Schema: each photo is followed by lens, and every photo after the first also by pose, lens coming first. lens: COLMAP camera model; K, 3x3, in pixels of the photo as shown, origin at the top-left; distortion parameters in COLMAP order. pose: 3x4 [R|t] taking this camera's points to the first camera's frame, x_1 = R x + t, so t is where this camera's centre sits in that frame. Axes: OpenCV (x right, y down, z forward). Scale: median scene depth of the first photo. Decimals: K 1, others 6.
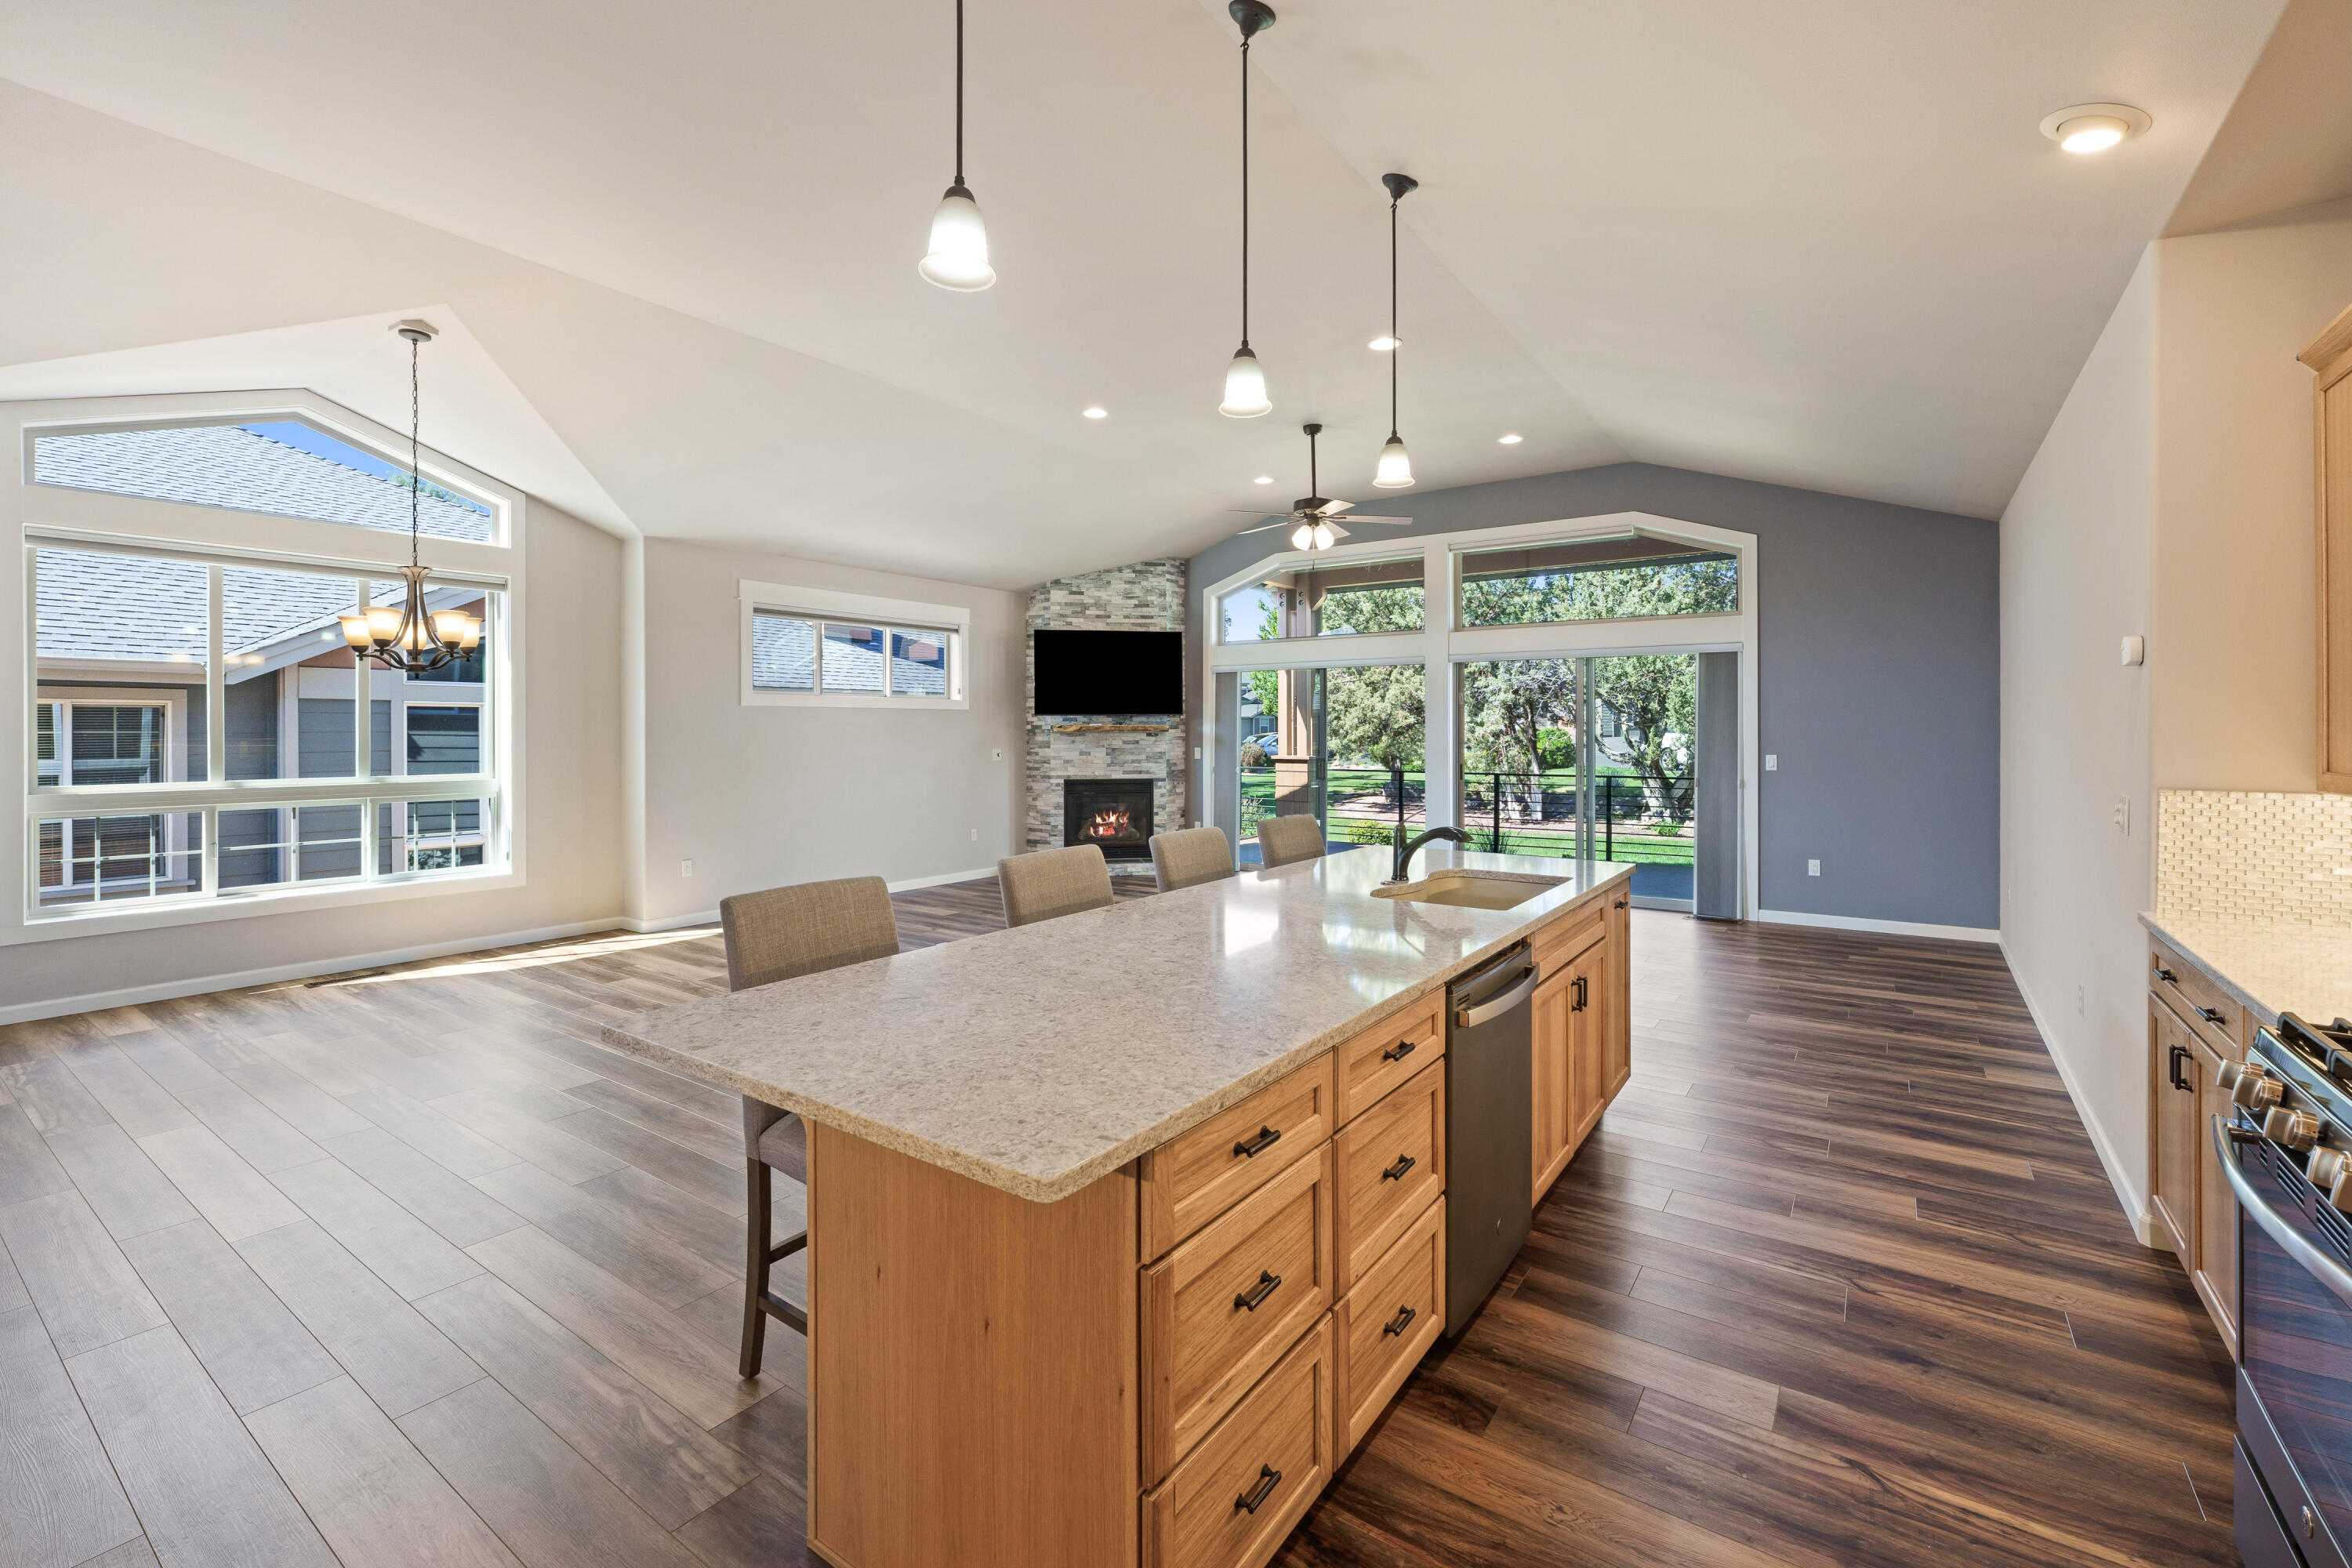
lens RADIAL K [[1006.1, 0, 1180.0], [0, 1006.1, 731.5], [0, 0, 1]] dist [-0.000388, -0.000053]
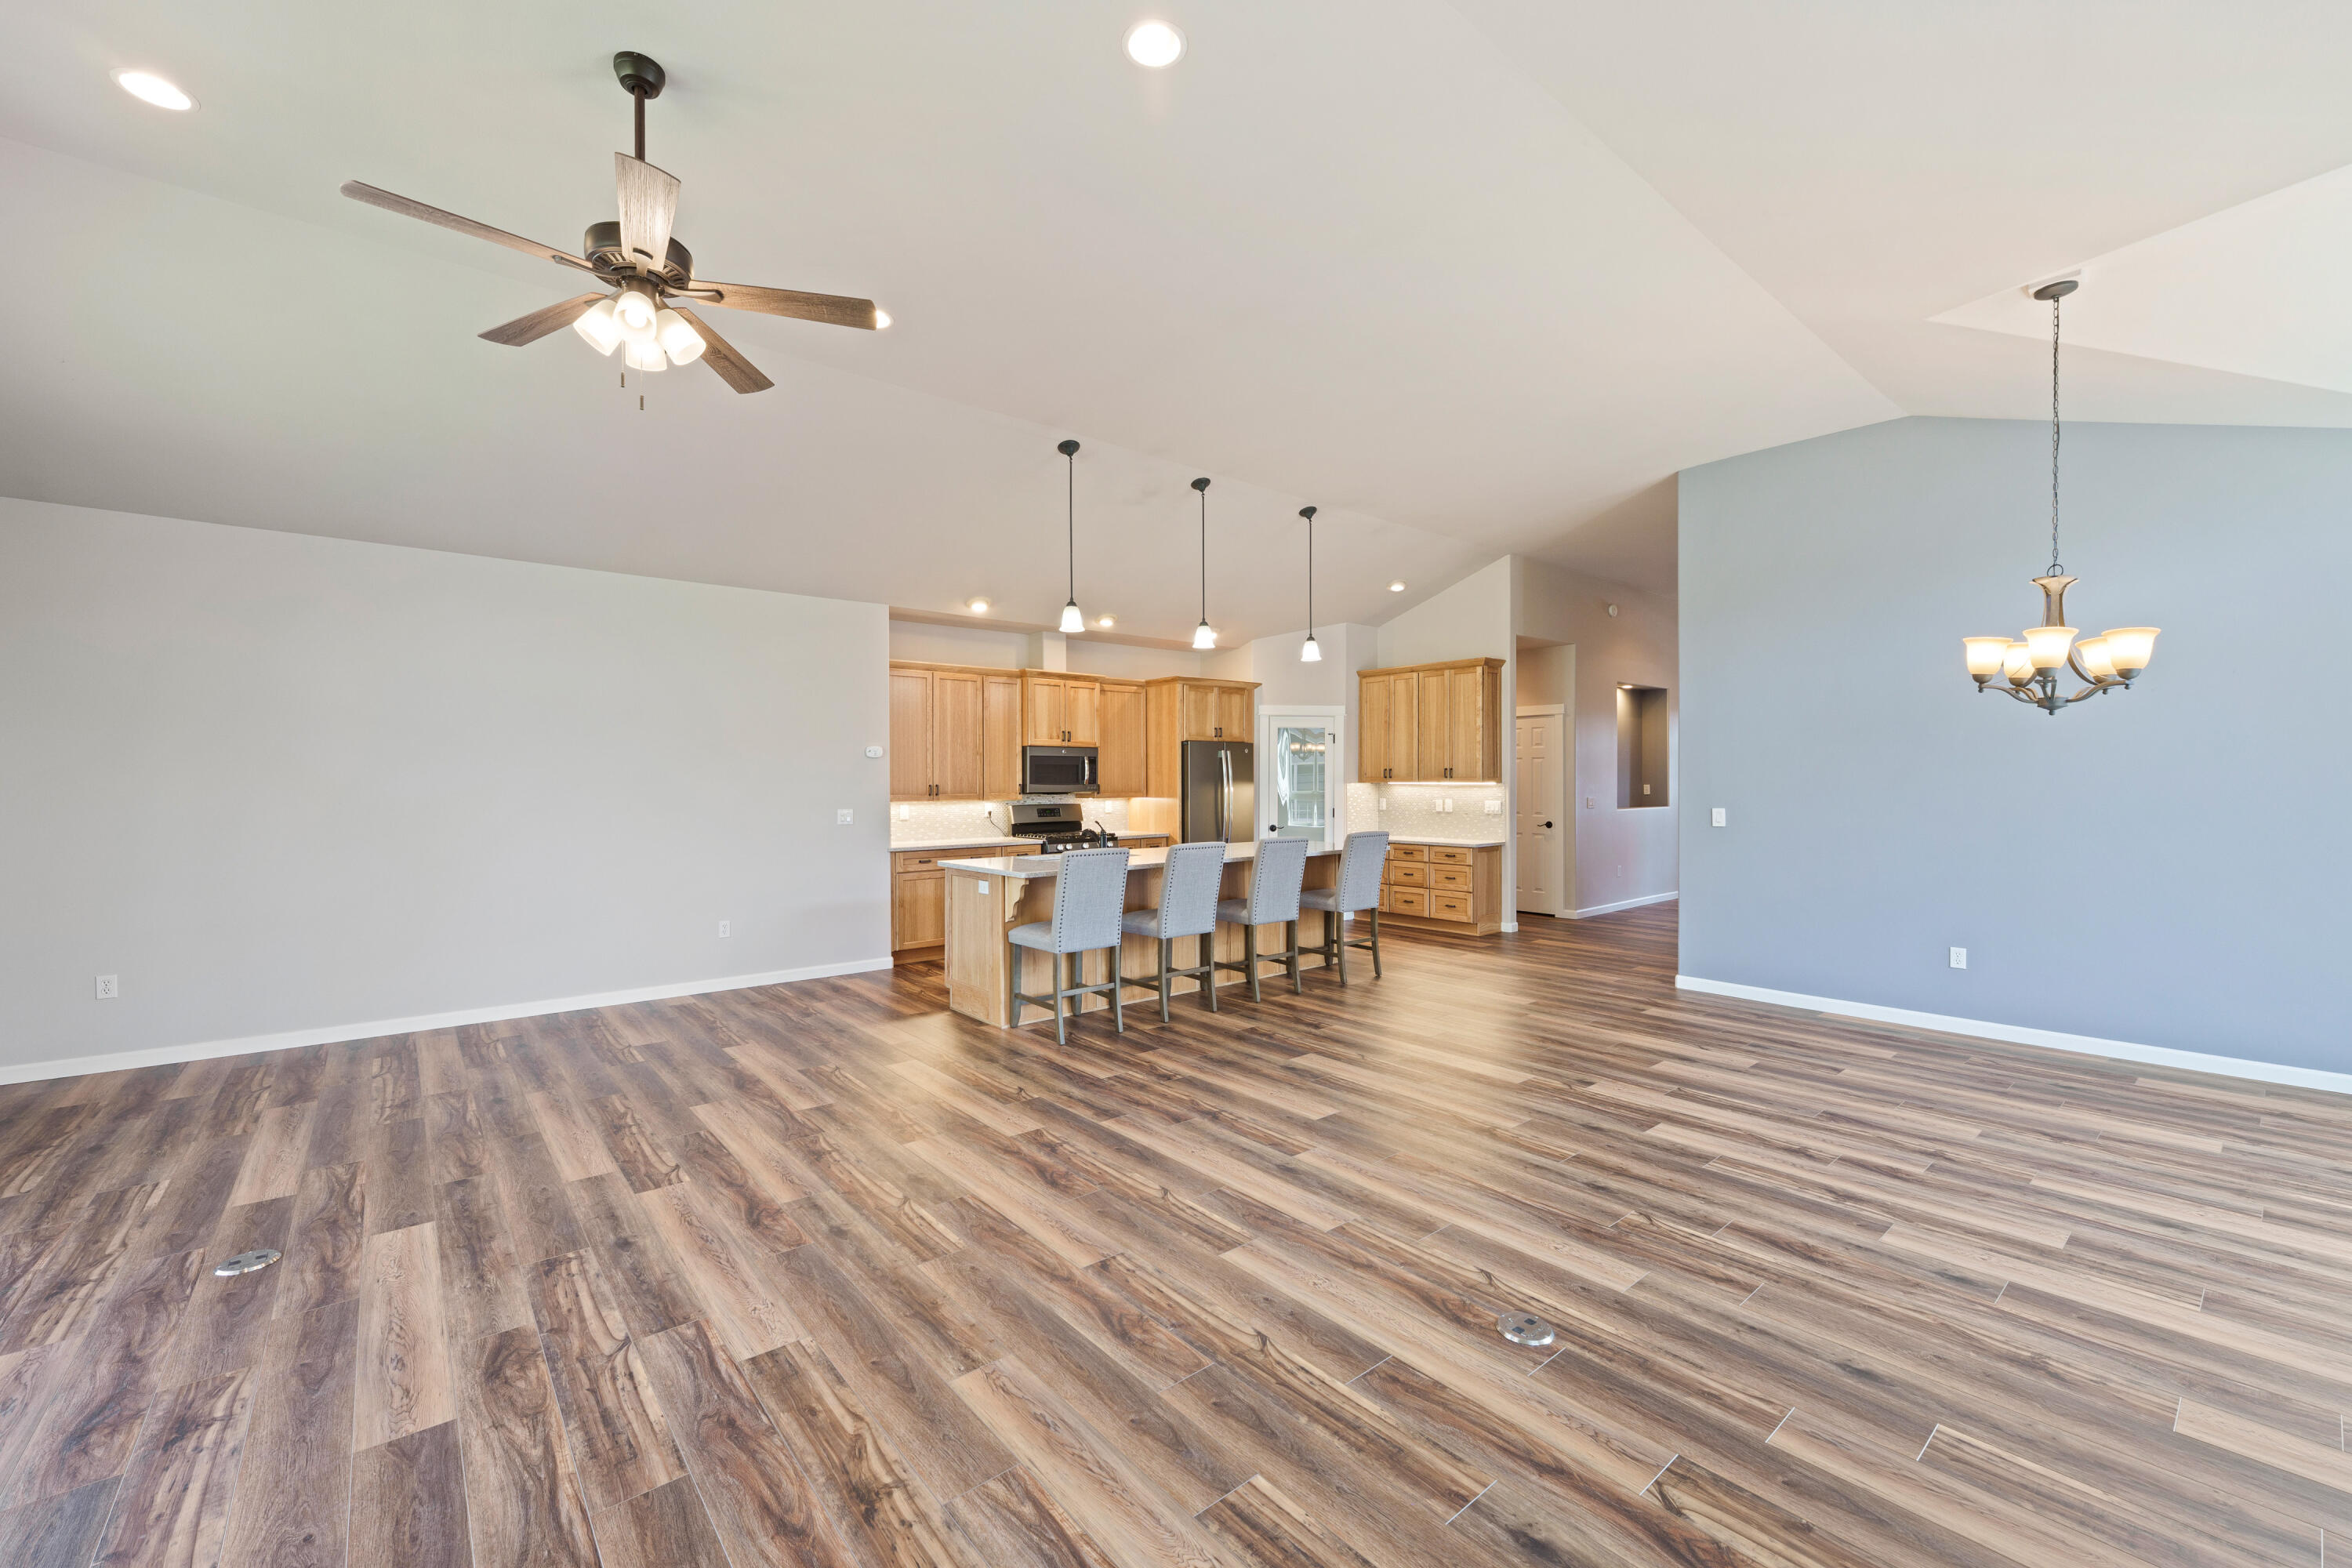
lens RADIAL K [[945.6, 0, 1176.0], [0, 945.6, 784.0], [0, 0, 1]] dist [0.000396, 0.000025]
pose [[-0.966276, 0.003745, 0.257483, -0.129635], [0.005448, 0.999968, 0.005902, -0.001841], [-0.257452, 0.007106, -0.966265, 0.920375]]
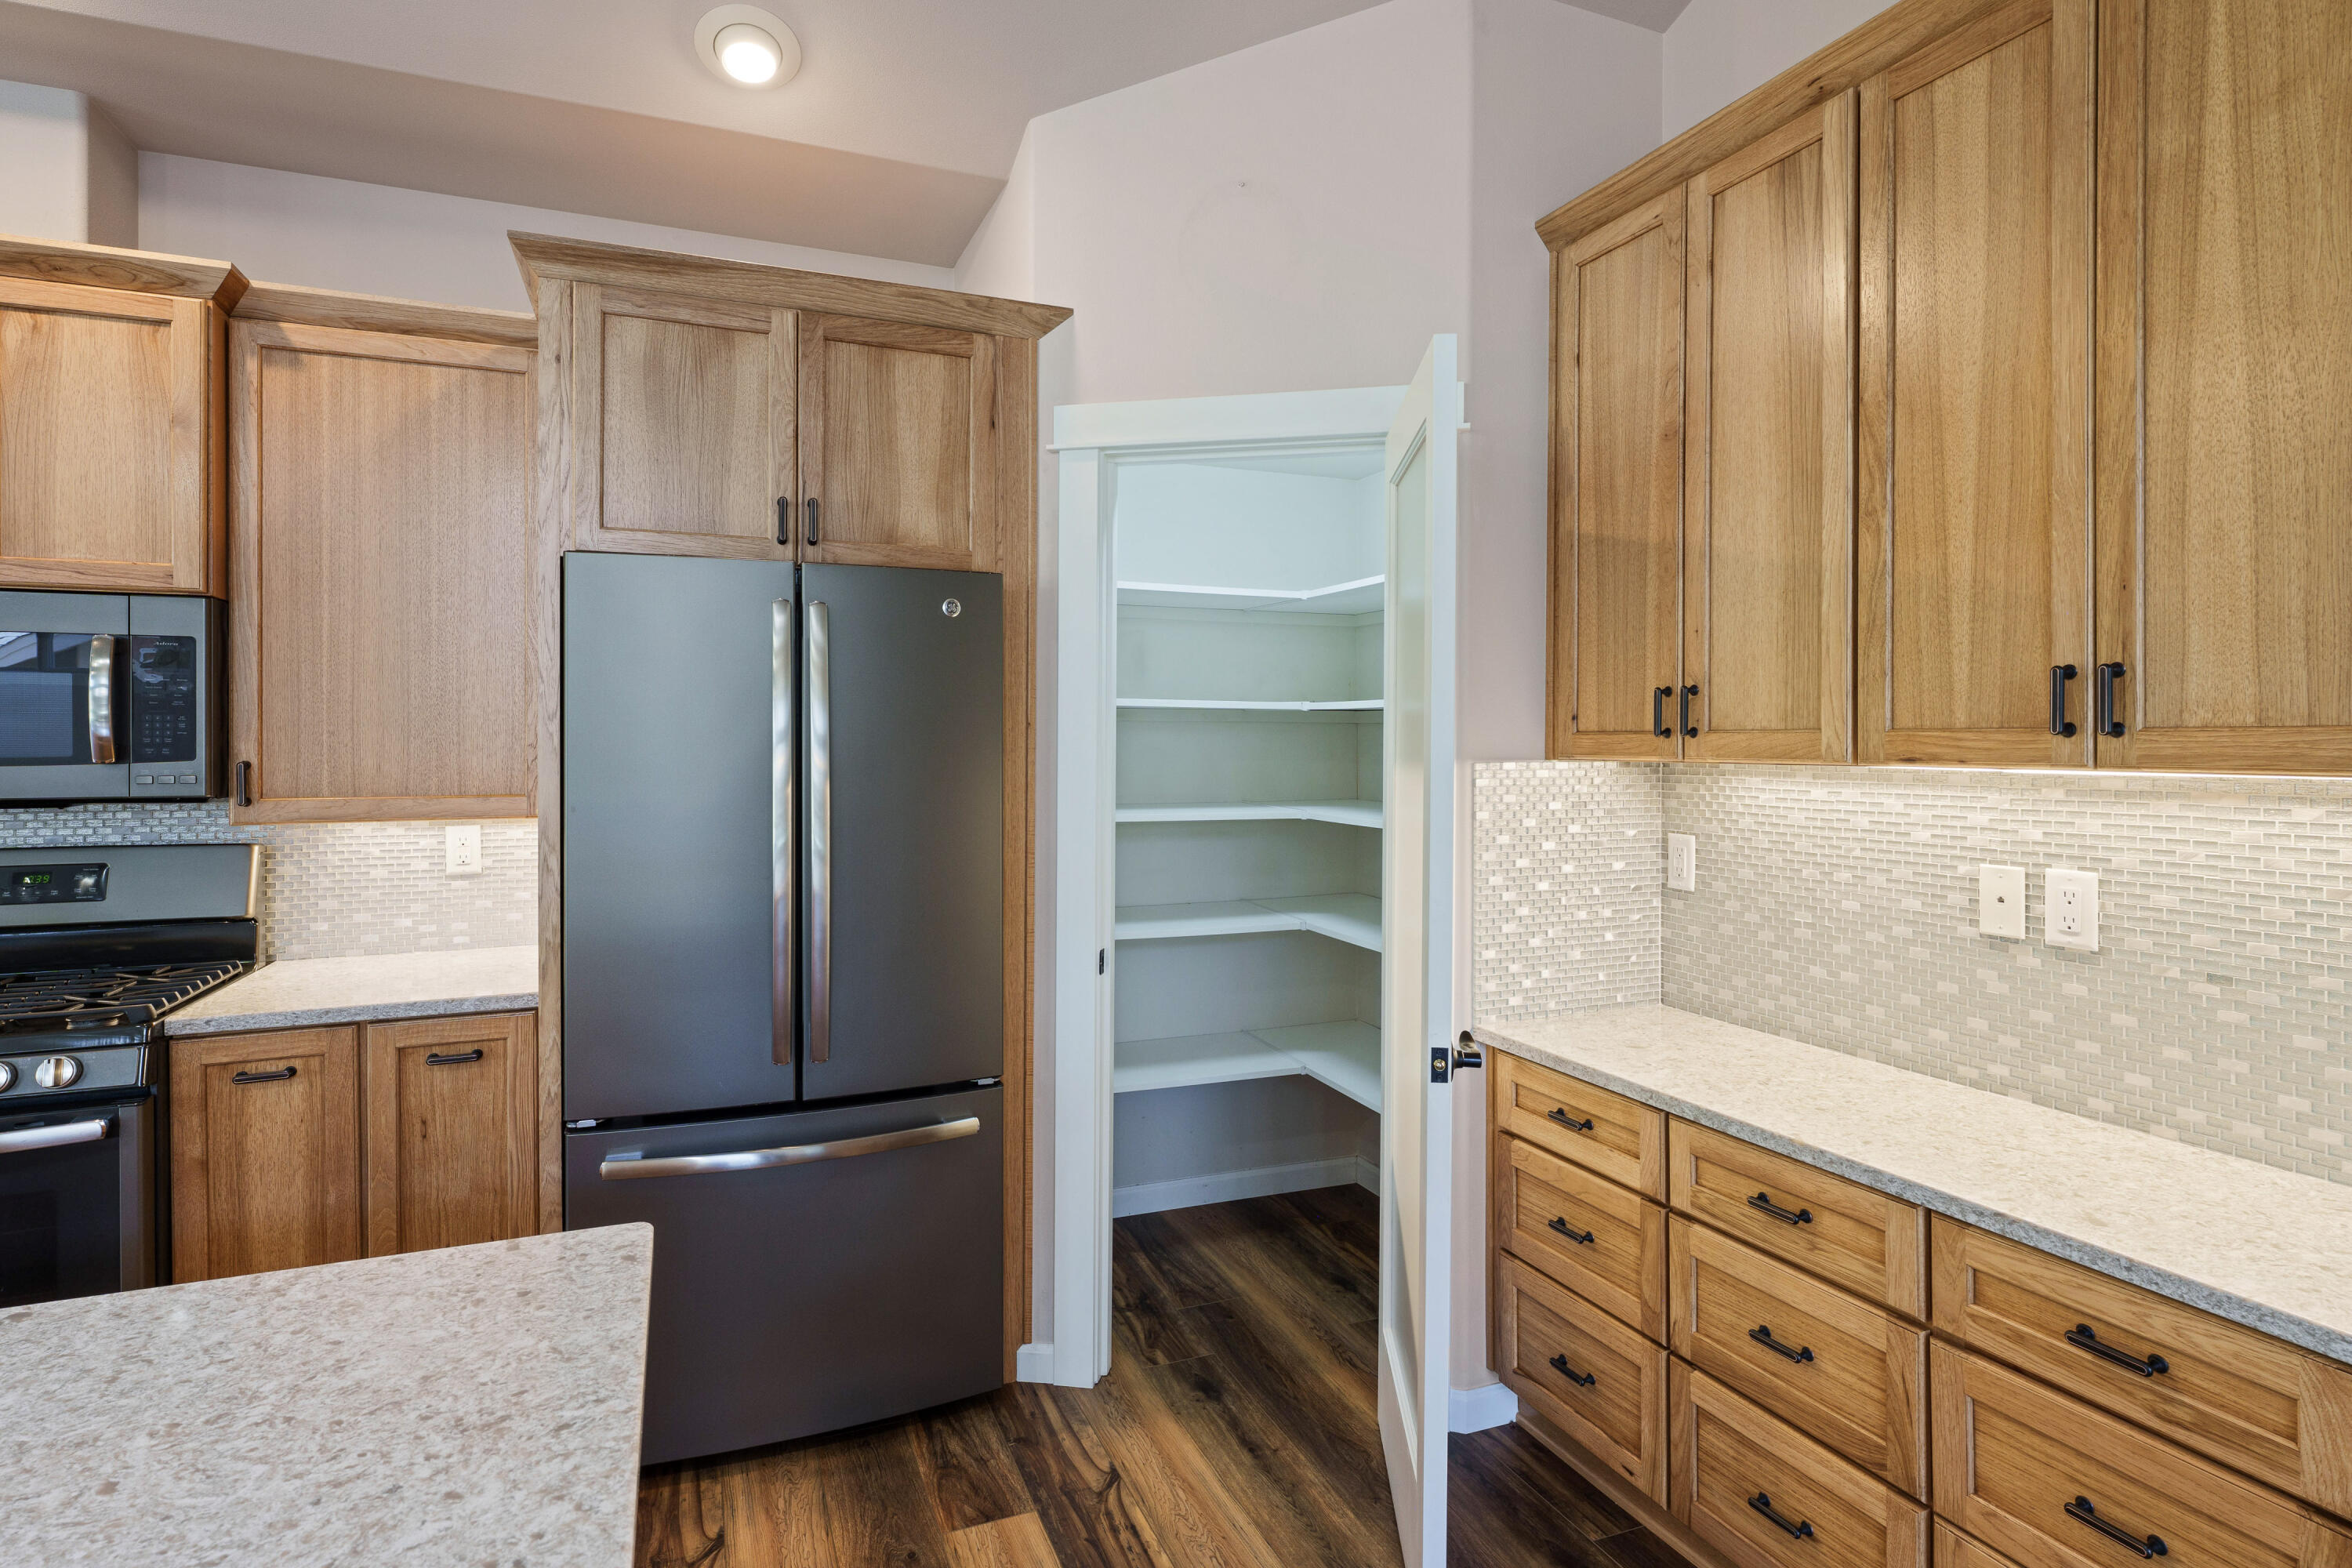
lens RADIAL K [[1210.4, 0, 1172.7], [0, 1210.4, 743.0], [0, 0, 1]] dist [0.000409, 0.000310]
pose [[-0.840996, 0.002421, 0.541036, -0.133388], [0.002929, 0.999996, 0.000078, -0.000263], [-0.541034, 0.001650, -0.840999, 0.194362]]
